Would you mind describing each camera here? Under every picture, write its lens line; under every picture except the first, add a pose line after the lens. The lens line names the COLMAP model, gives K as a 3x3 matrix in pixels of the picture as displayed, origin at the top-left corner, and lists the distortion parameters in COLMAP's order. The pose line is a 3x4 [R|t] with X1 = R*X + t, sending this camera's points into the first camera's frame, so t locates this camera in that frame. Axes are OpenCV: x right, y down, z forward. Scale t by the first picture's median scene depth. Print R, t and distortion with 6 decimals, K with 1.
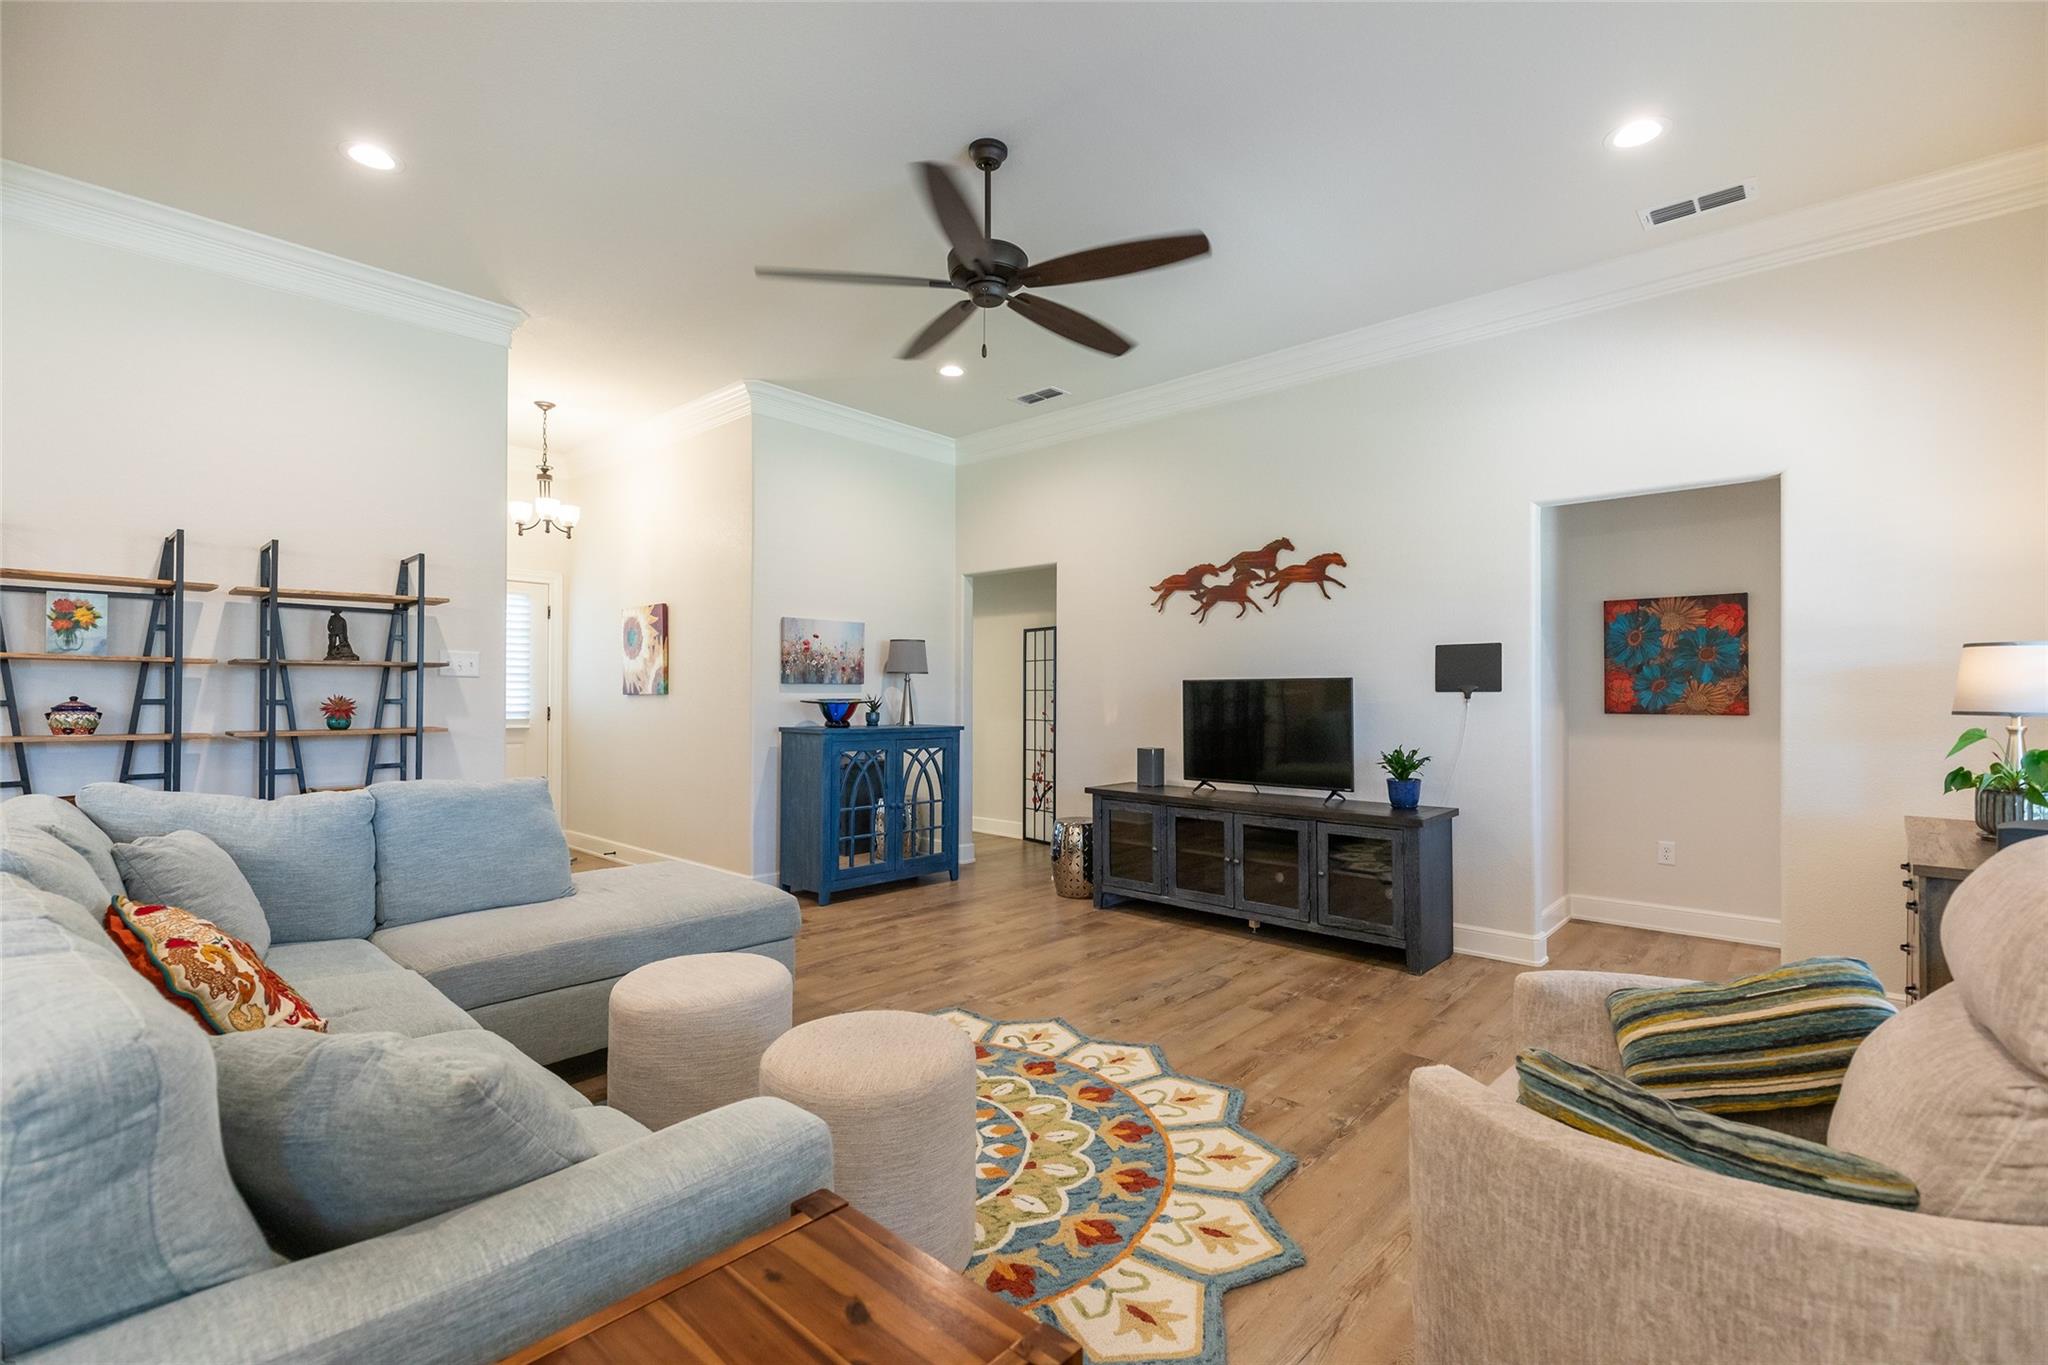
lens RADIAL K [[919.3, 0, 1016.7], [0, 919.3, 687.7], [0, 0, 1]] dist [0.003670, 0.000171]
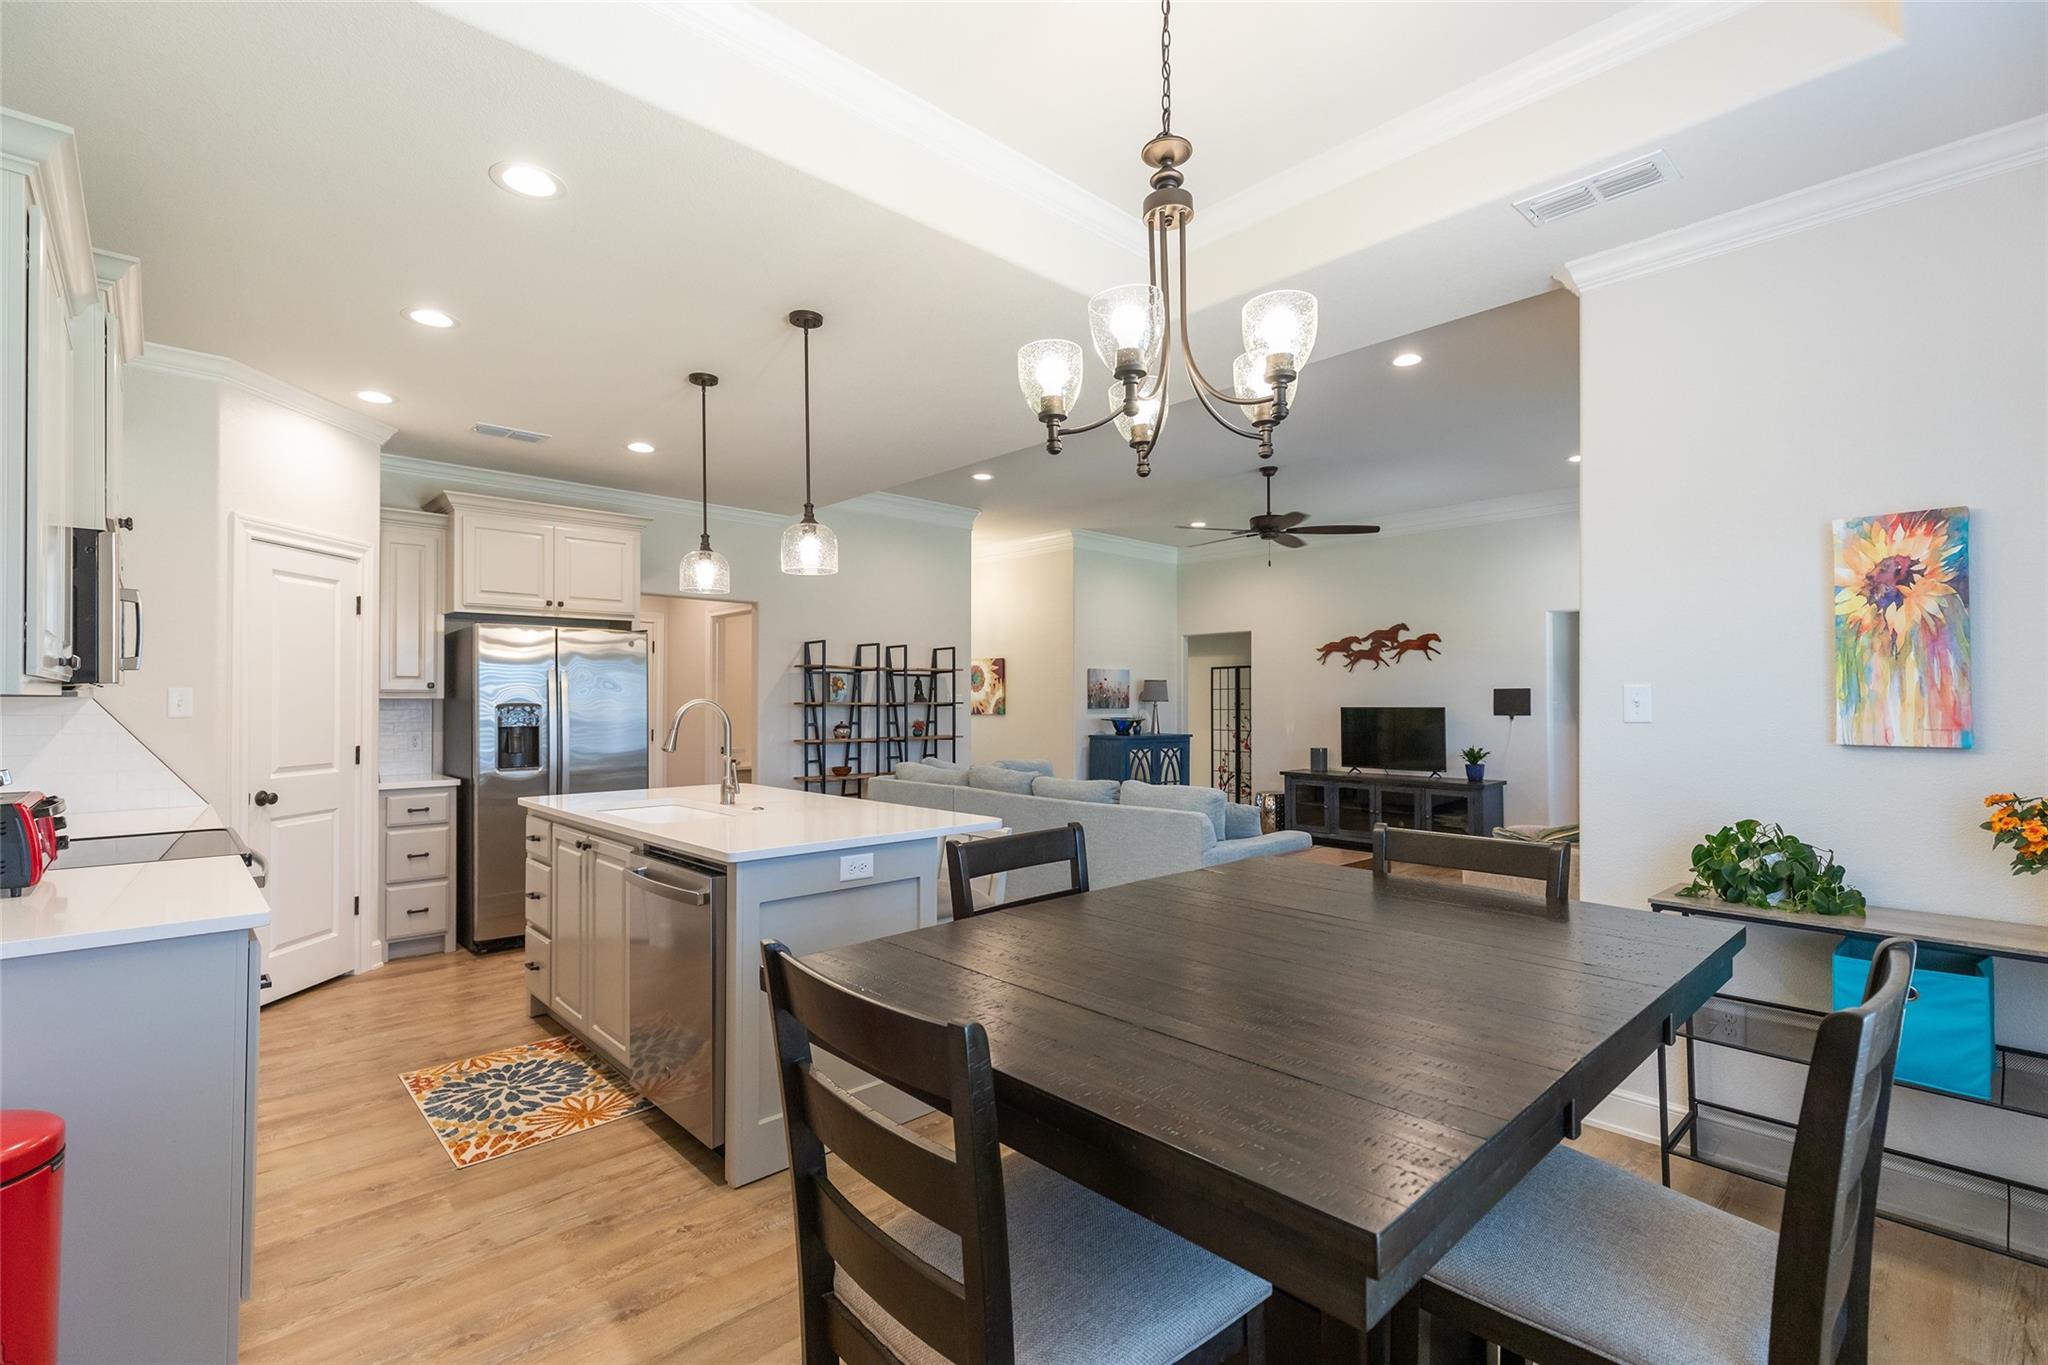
lens RADIAL K [[919.3, 0, 1030.1], [0, 919.3, 687.3], [0, 0, 1]] dist [0.003670, 0.000171]
pose [[0.997321, -0.004315, -0.073024, -0.256485], [0.003831, 0.999970, -0.006774, -0.034612], [0.073051, 0.006476, 0.997307, -0.700061]]
